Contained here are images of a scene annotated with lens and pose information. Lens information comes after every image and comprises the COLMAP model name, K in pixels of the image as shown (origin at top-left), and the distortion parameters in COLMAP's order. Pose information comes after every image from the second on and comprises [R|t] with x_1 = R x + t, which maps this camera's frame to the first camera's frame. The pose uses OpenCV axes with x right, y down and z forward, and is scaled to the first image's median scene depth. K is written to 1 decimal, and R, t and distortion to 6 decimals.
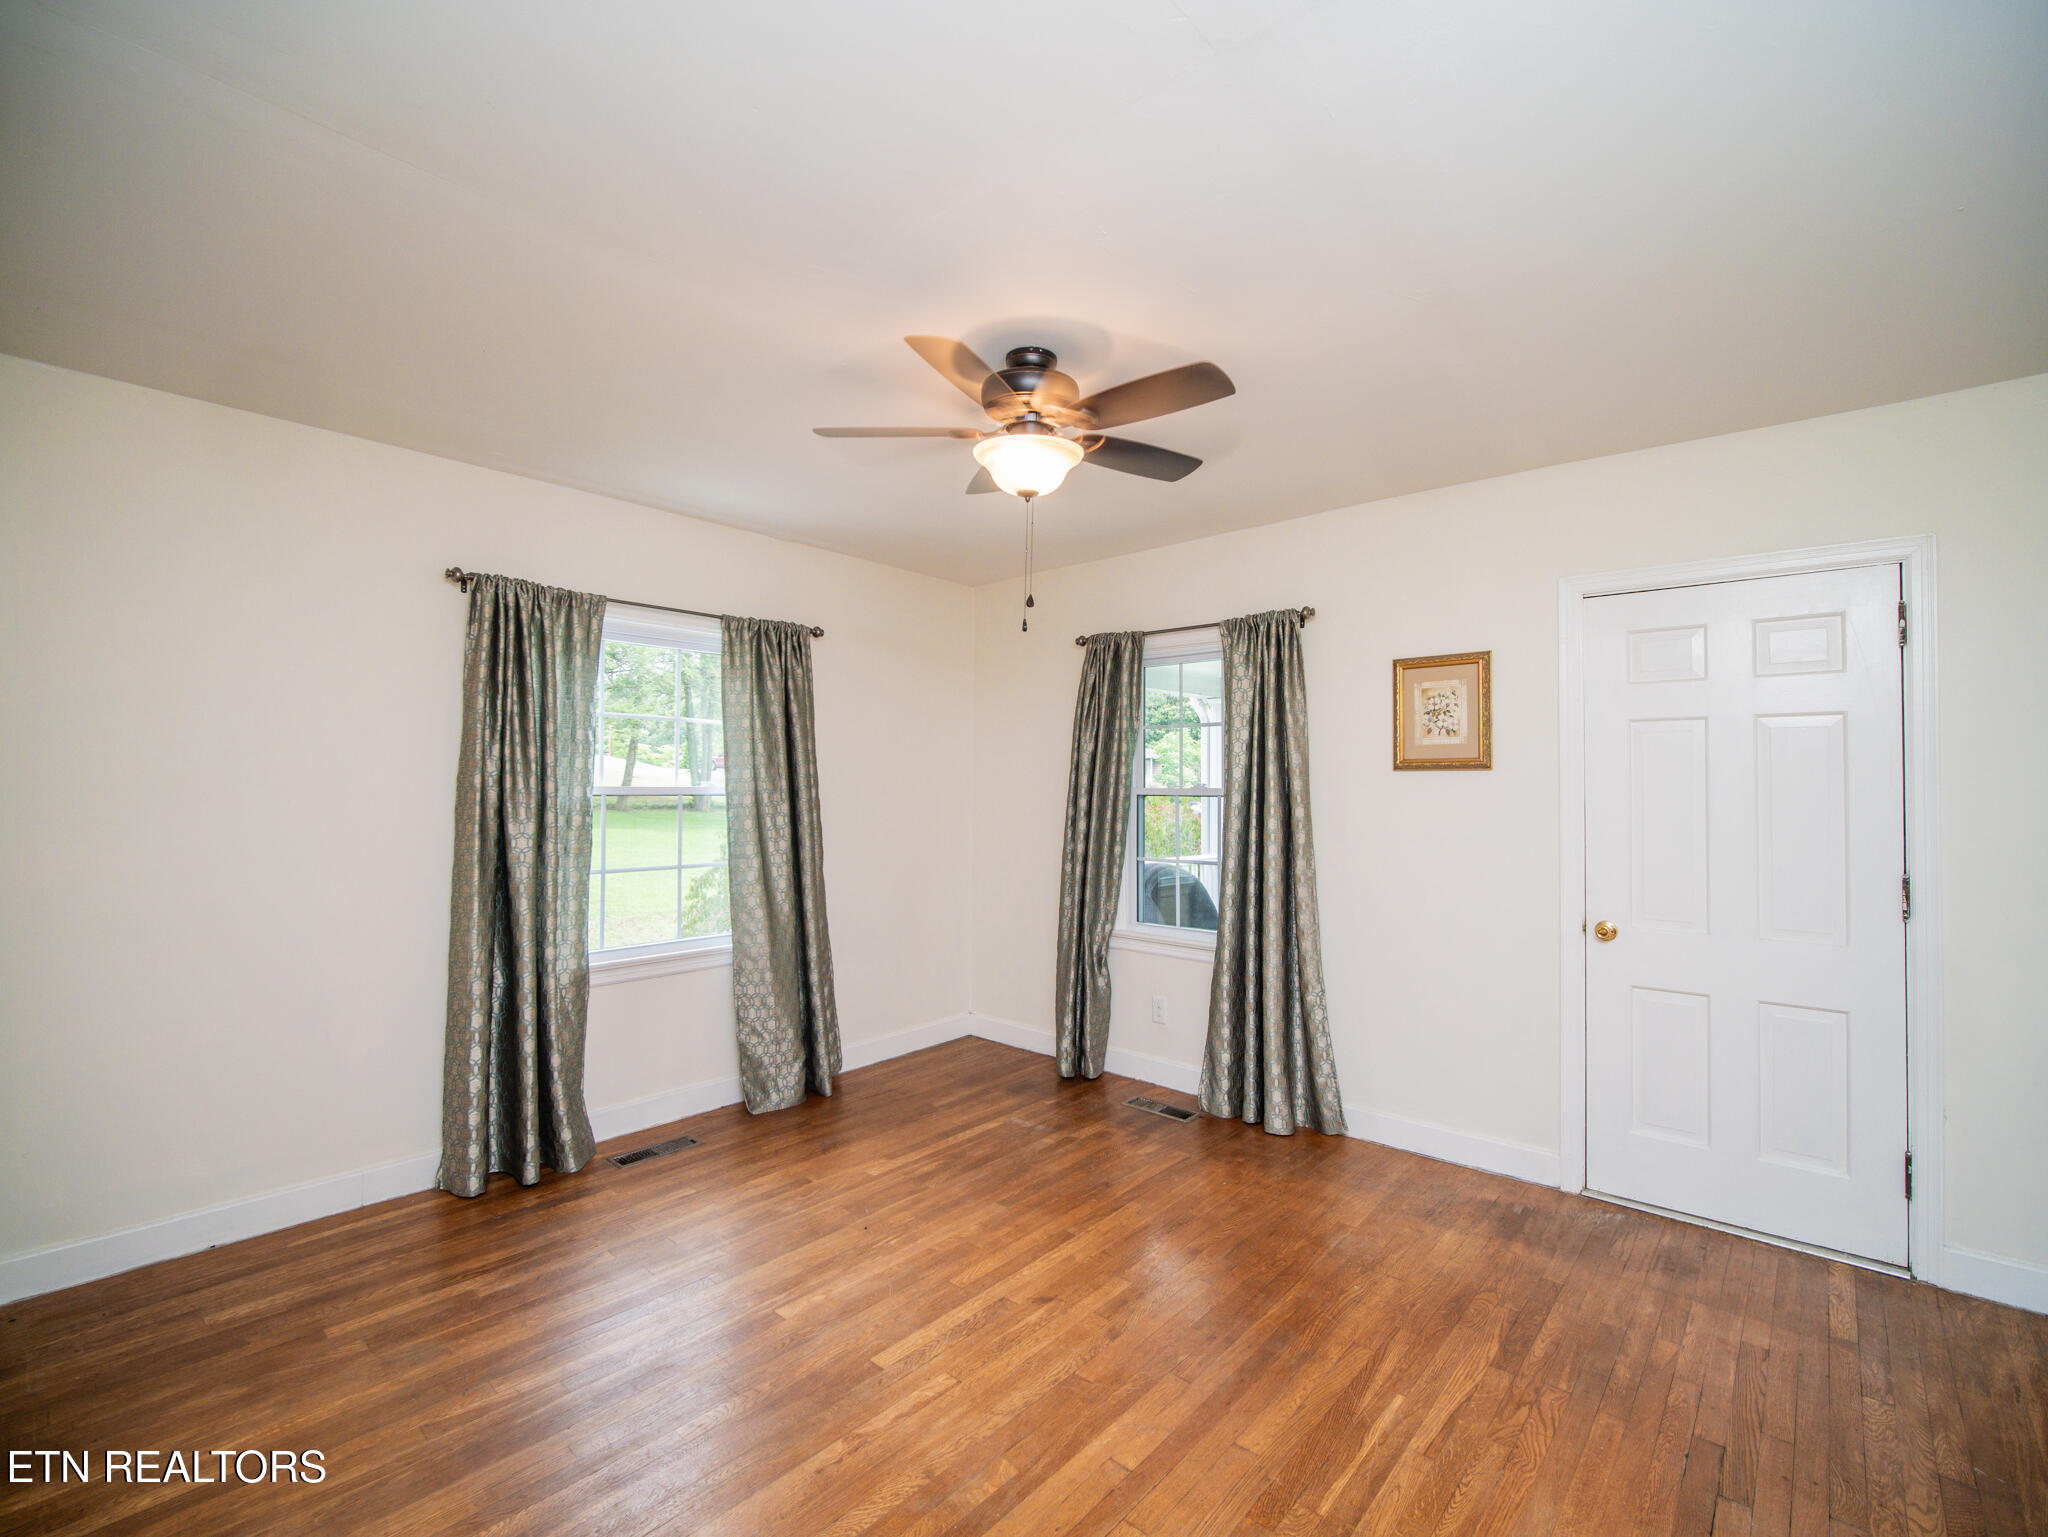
lens RADIAL K [[917.8, 0, 1024.0], [0, 917.8, 768.5], [0, 0, 1]] dist [-0.014664, -0.000650]
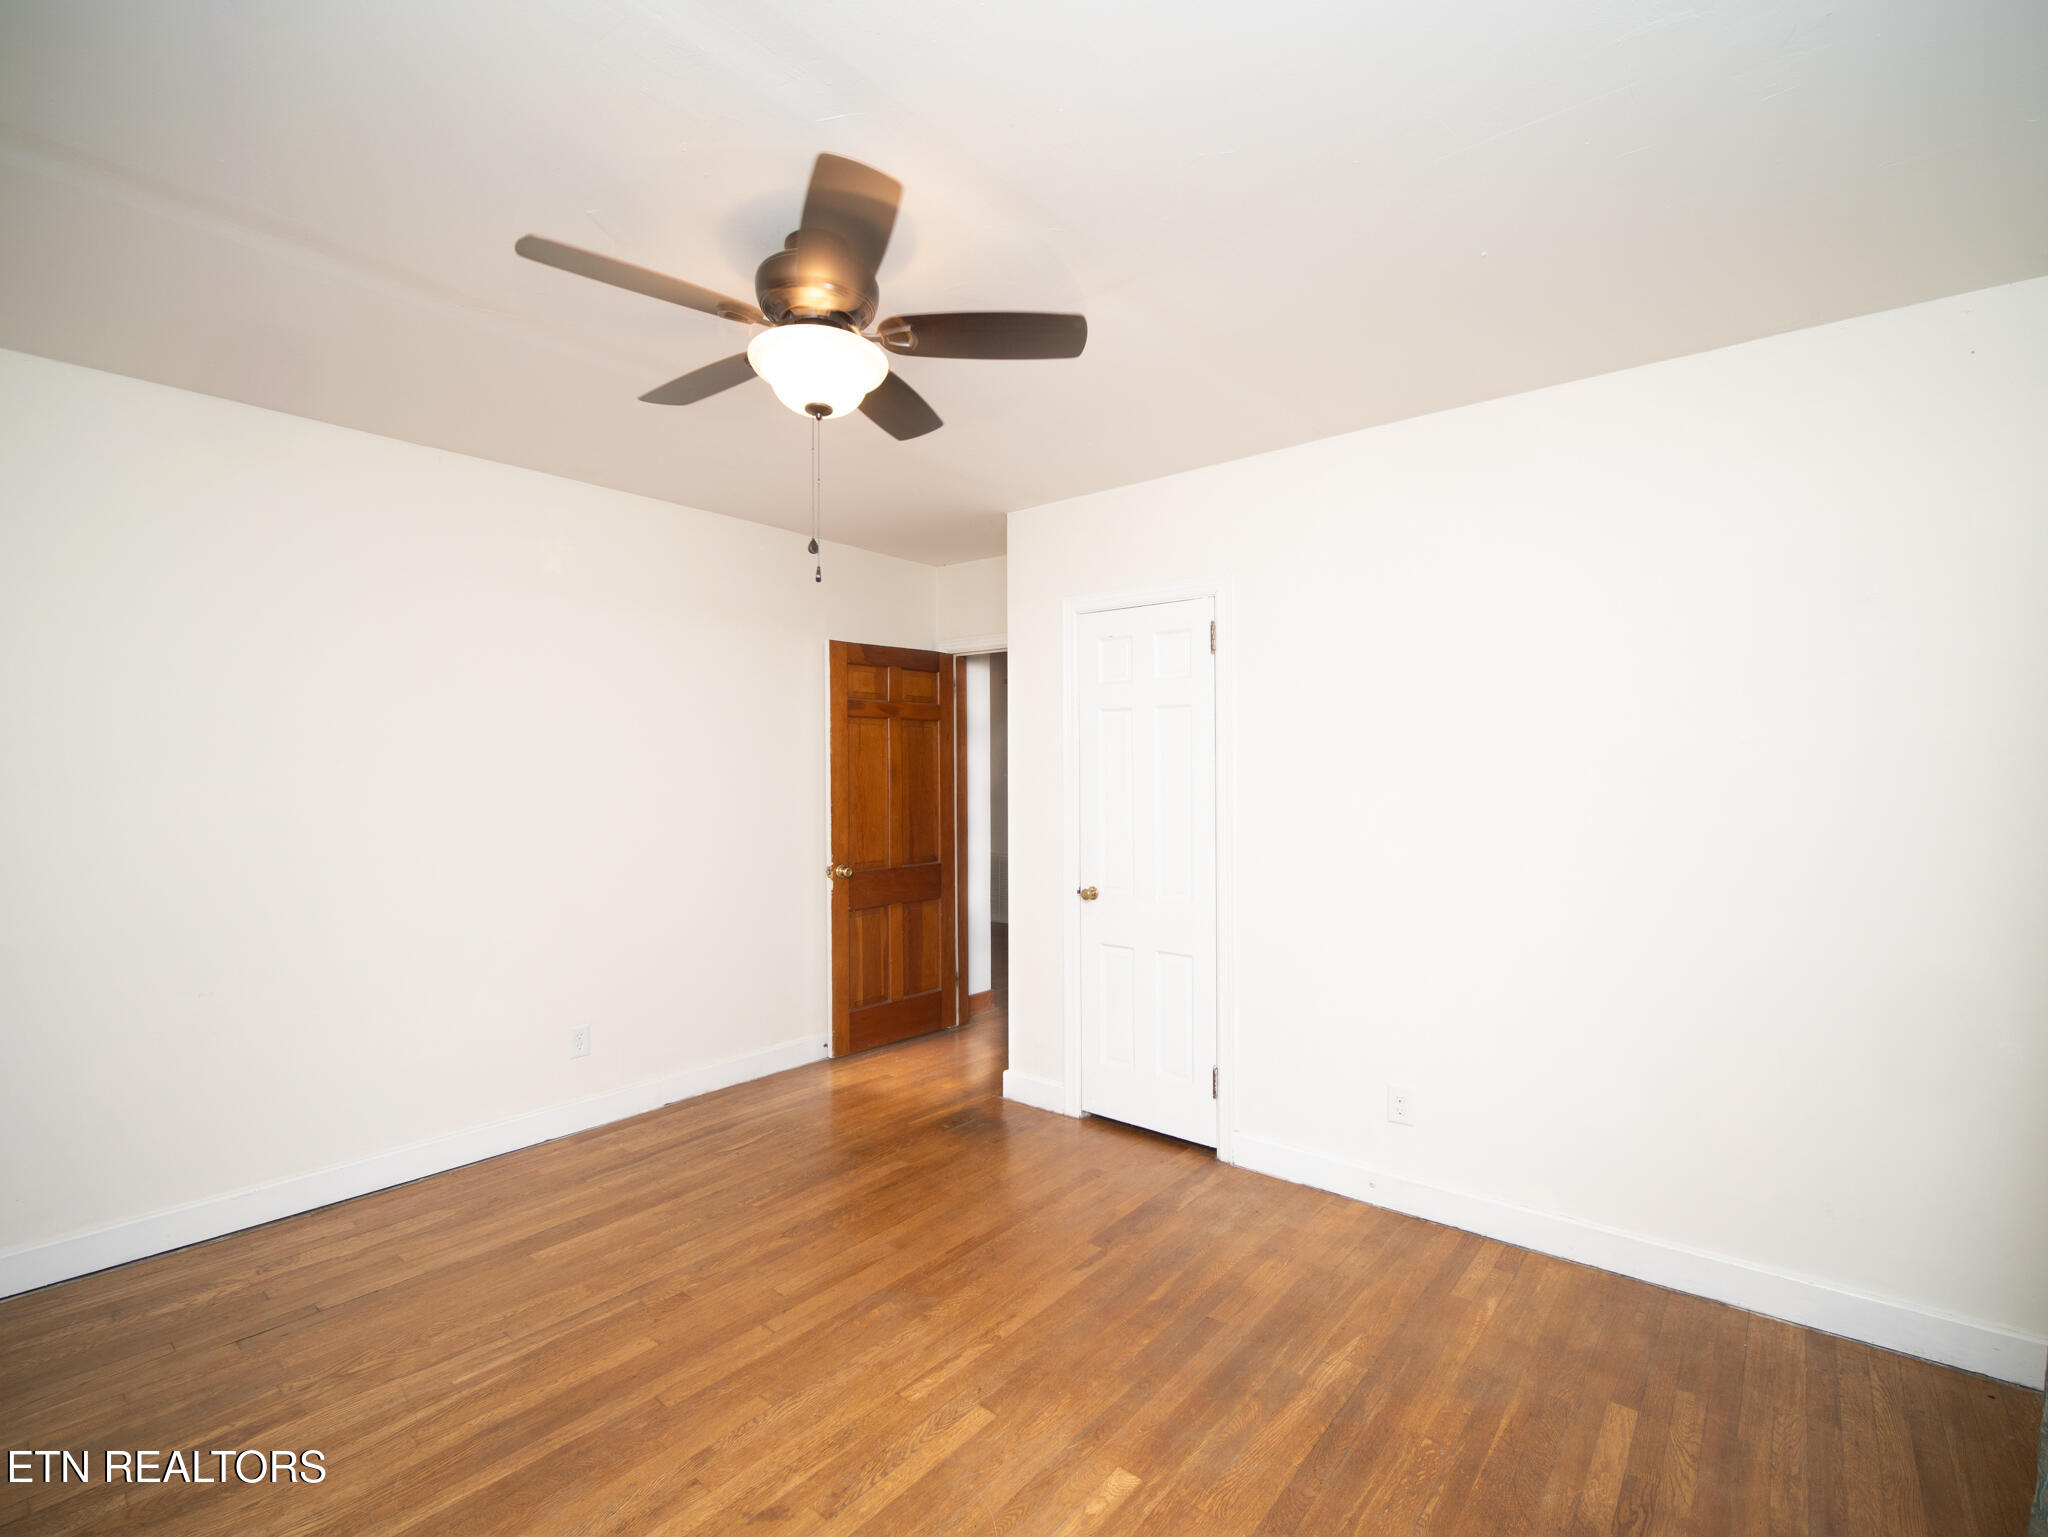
lens RADIAL K [[936.6, 0, 1024.0], [0, 936.6, 768.5], [0, 0, 1]] dist [-0.012633, -0.000216]
pose [[-0.999374, -0.006194, -0.034842, -0.126017], [-0.005680, 0.999874, -0.014833, 0.020847], [0.034930, -0.014625, -0.999283, 1.515942]]
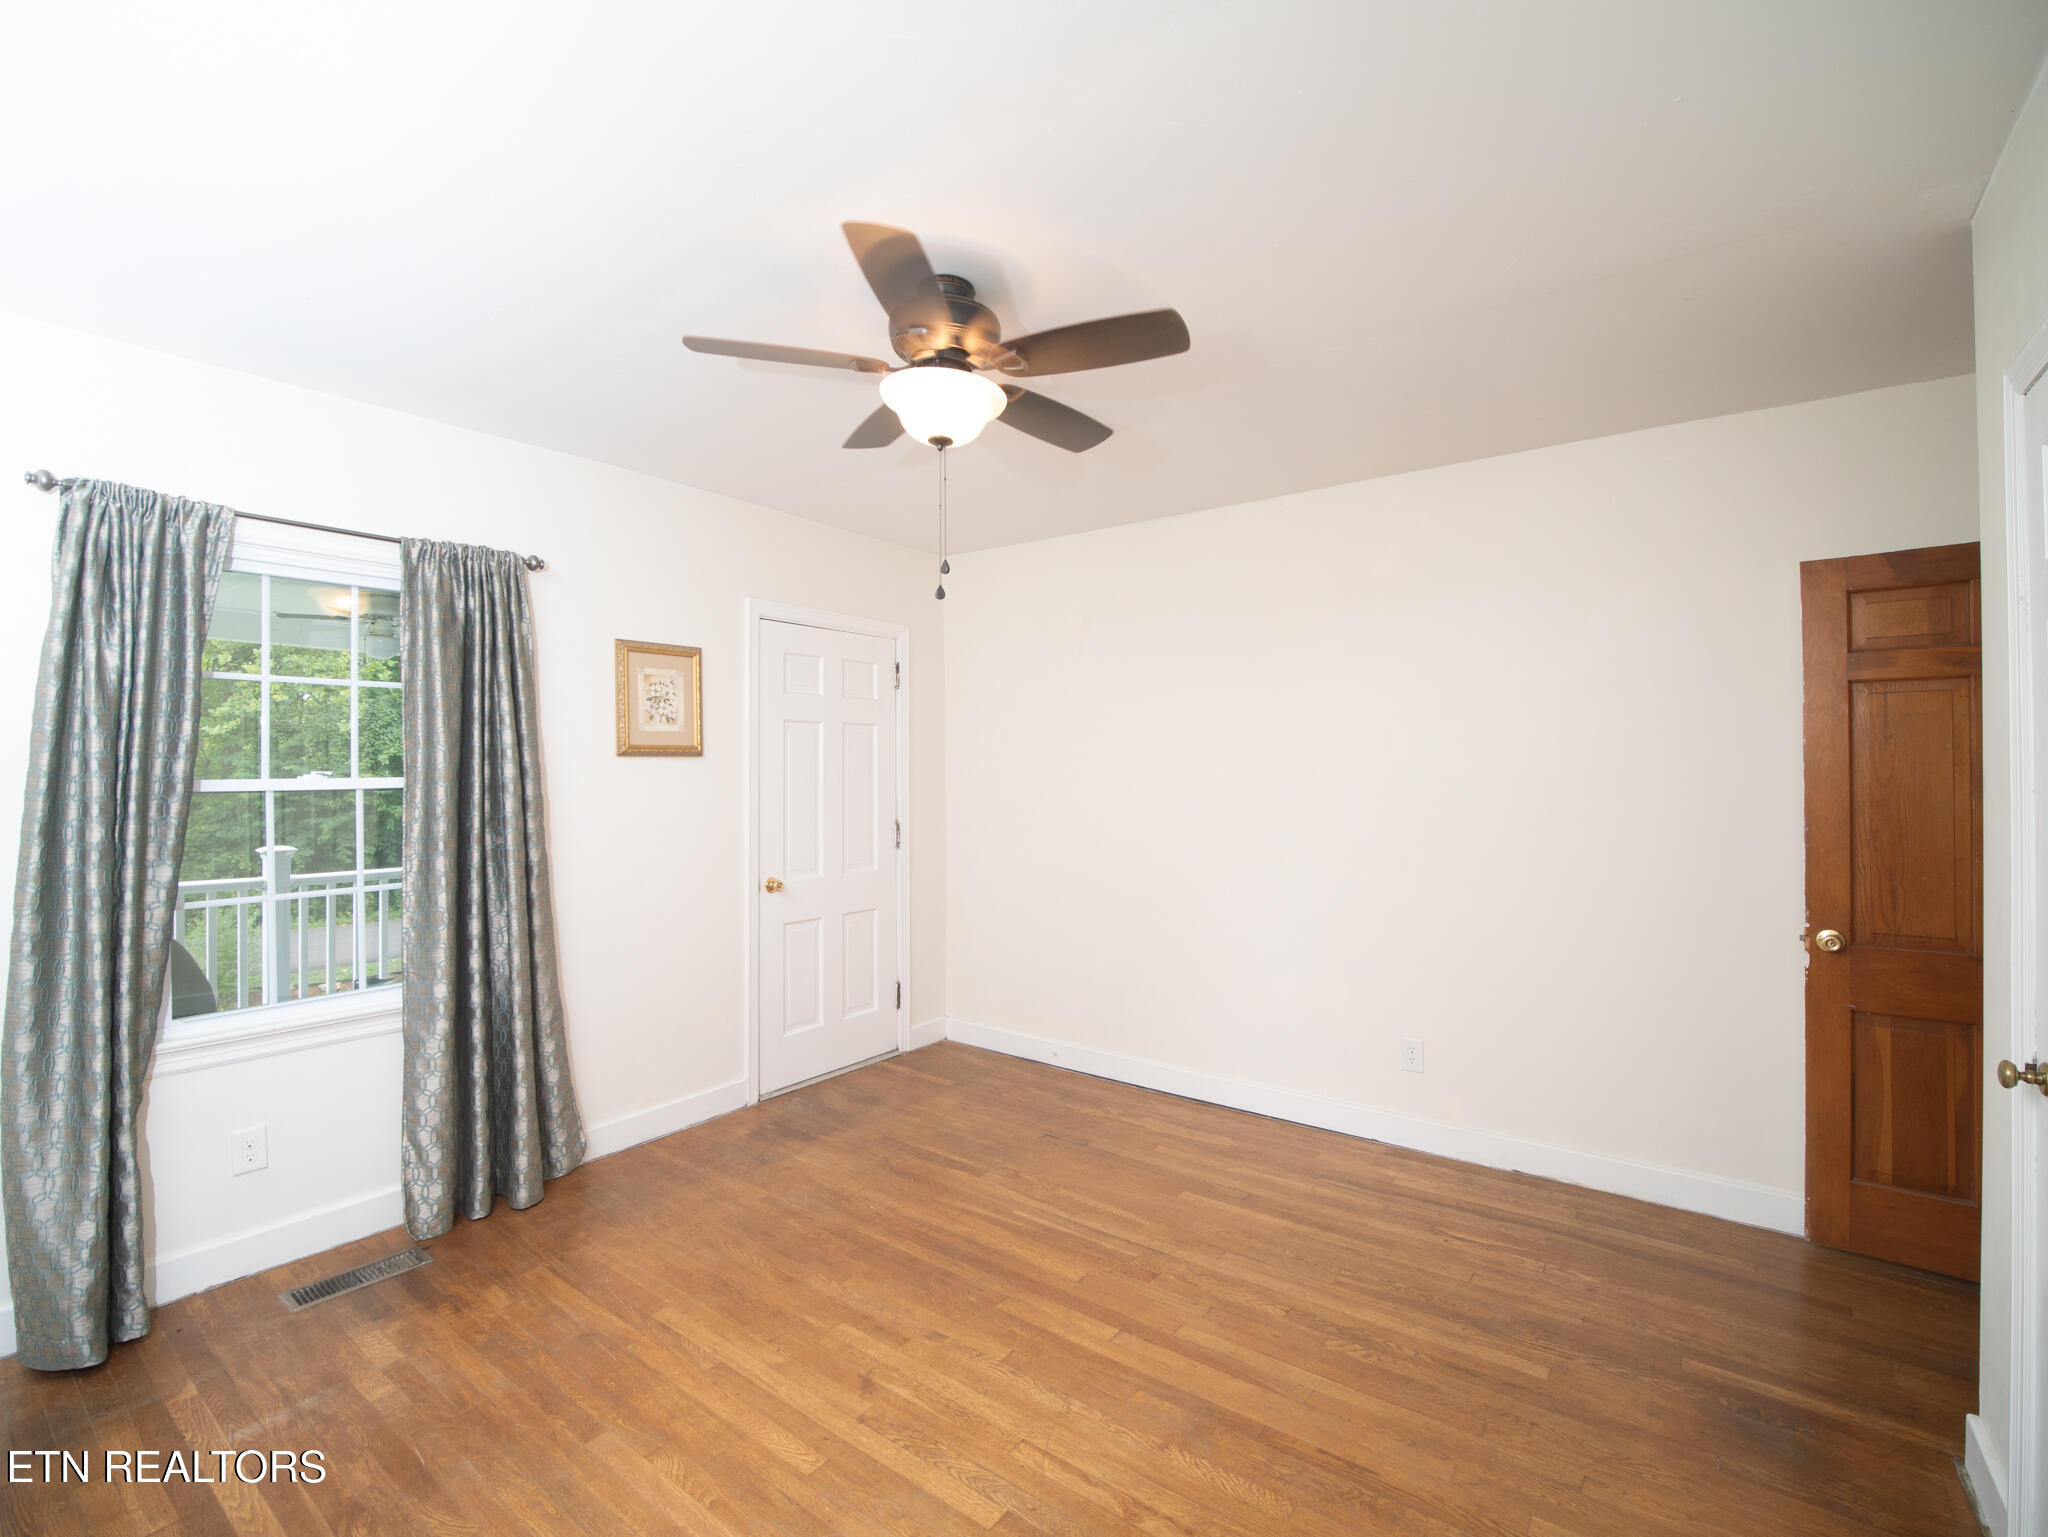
lens RADIAL K [[936.6, 0, 1024.0], [0, 936.6, 768.5], [0, 0, 1]] dist [-0.012633, -0.000216]
pose [[-0.082189, -0.005360, 0.996602, -0.744145], [-0.015211, 0.999876, 0.004123, 0.005580], [-0.996501, -0.014821, -0.082261, 0.823617]]
